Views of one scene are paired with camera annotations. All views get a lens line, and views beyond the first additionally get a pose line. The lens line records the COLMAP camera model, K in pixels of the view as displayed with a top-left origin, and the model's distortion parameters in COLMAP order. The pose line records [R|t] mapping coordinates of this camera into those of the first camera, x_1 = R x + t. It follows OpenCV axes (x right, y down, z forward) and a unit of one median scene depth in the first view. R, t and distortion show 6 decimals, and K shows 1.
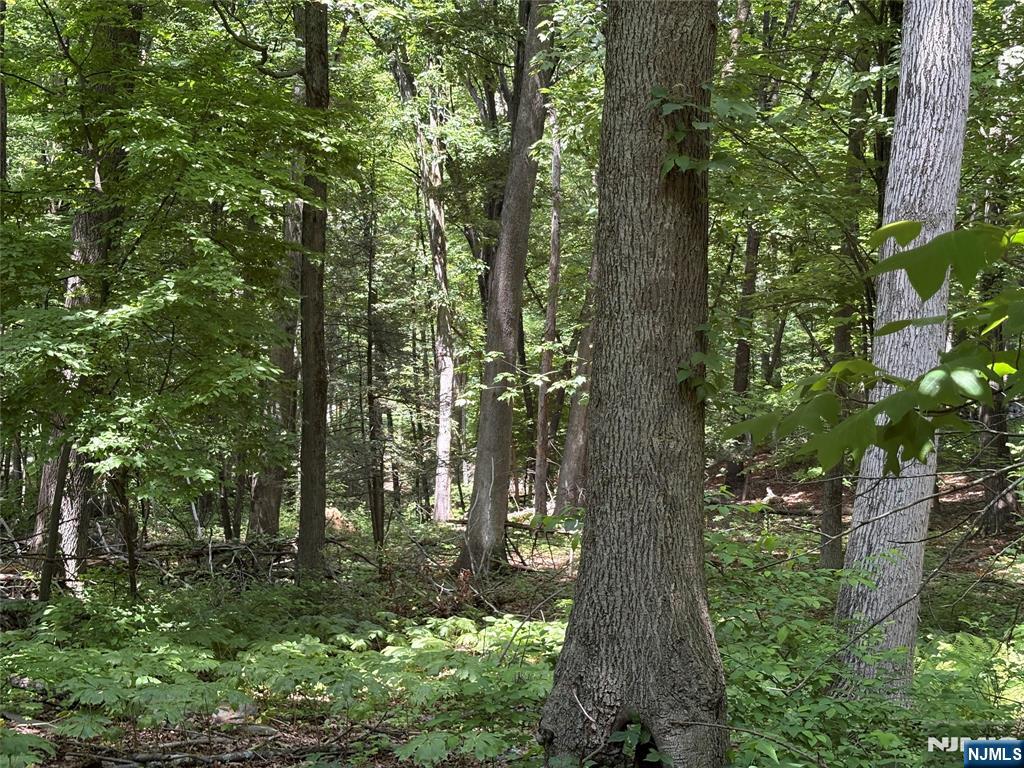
lens RADIAL K [[1514.9, 0, 512.0], [0, 1514.9, 384.0], [0, 0, 1]] dist [0.213093, -0.885736]
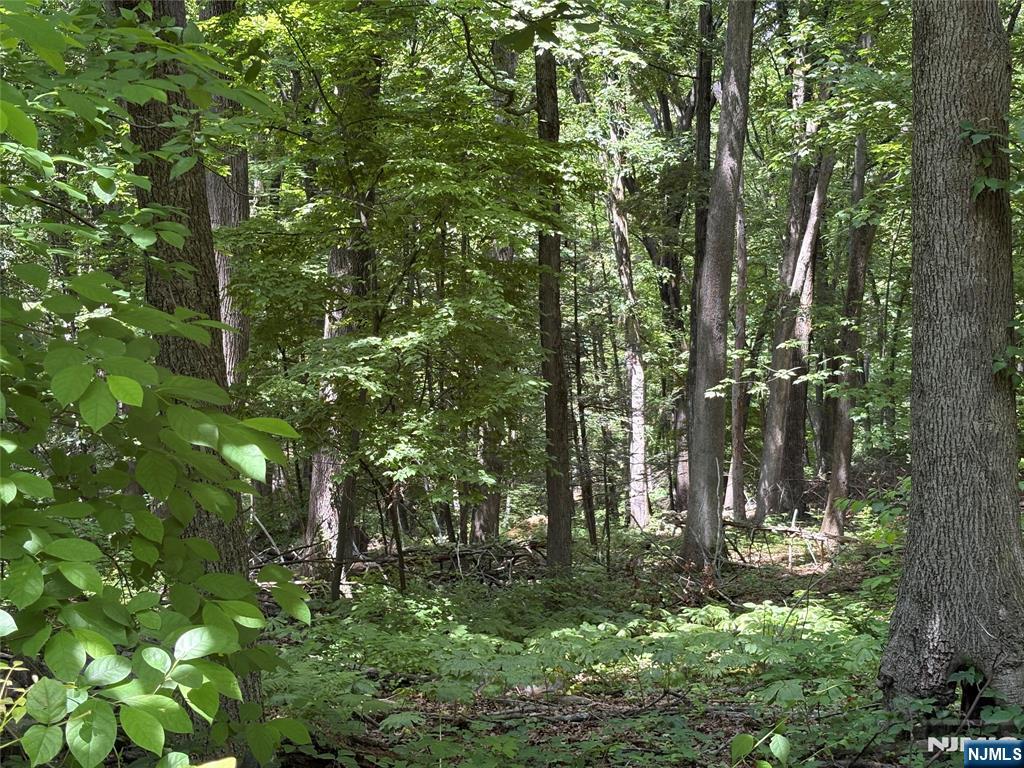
lens RADIAL K [[1536.7, 0, 473.7], [0, 1536.7, 390.5], [0, 0, 1]] dist [0.216215, -0.843305]
pose [[0.991519, -0.046017, -0.121542, -0.084873], [0.045661, 0.998941, -0.005713, 0.000624], [0.121676, 0.000115, 0.992570, -0.137325]]
